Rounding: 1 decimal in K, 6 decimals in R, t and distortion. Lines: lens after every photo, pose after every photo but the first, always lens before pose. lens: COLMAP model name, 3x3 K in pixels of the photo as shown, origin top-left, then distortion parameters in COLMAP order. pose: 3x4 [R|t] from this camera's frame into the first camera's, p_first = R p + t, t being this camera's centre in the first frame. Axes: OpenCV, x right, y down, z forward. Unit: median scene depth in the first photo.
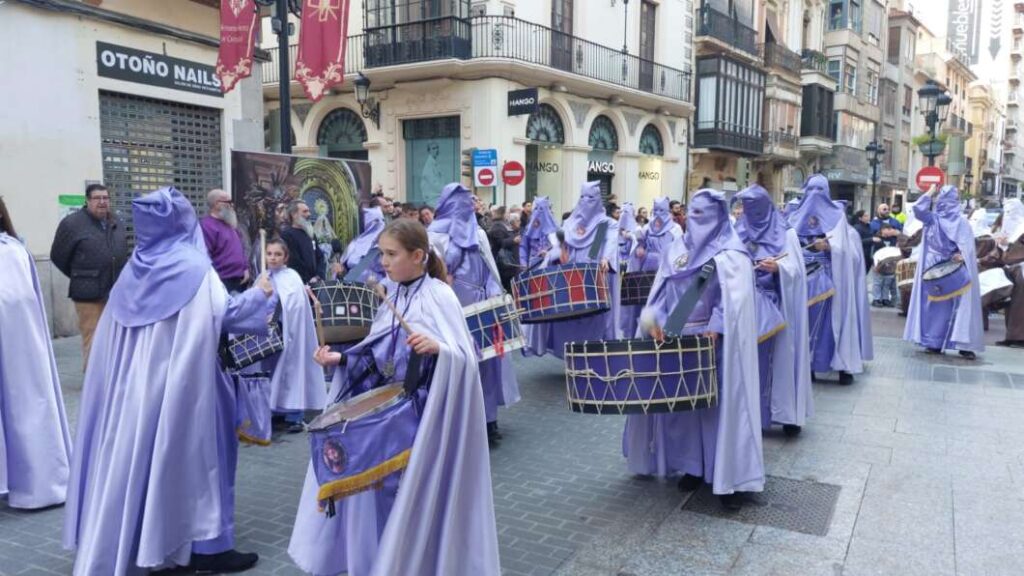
lens RADIAL K [[802.1, 0, 463.4], [0, 802.1, 293.9], [0, 0, 1]] dist [0.062057, -0.055219]
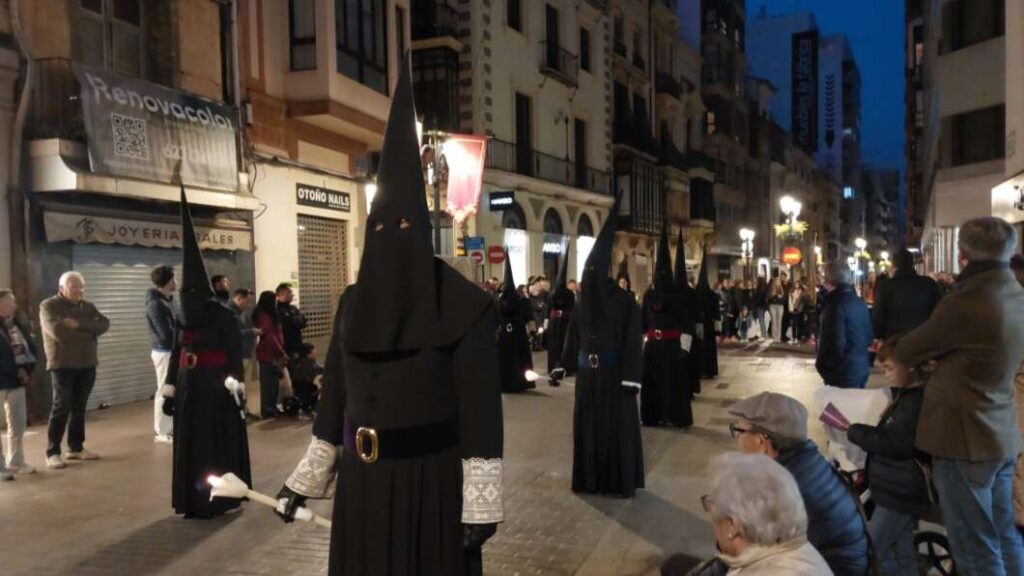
lens RADIAL K [[808.7, 0, 494.4], [0, 808.7, 302.3], [0, 0, 1]] dist [0.068642, -0.080596]
pose [[0.984770, -0.021572, 0.172516, -0.170628], [0.034453, 0.996808, -0.072026, 0.021034], [-0.170412, 0.076873, 0.982370, -0.282004]]
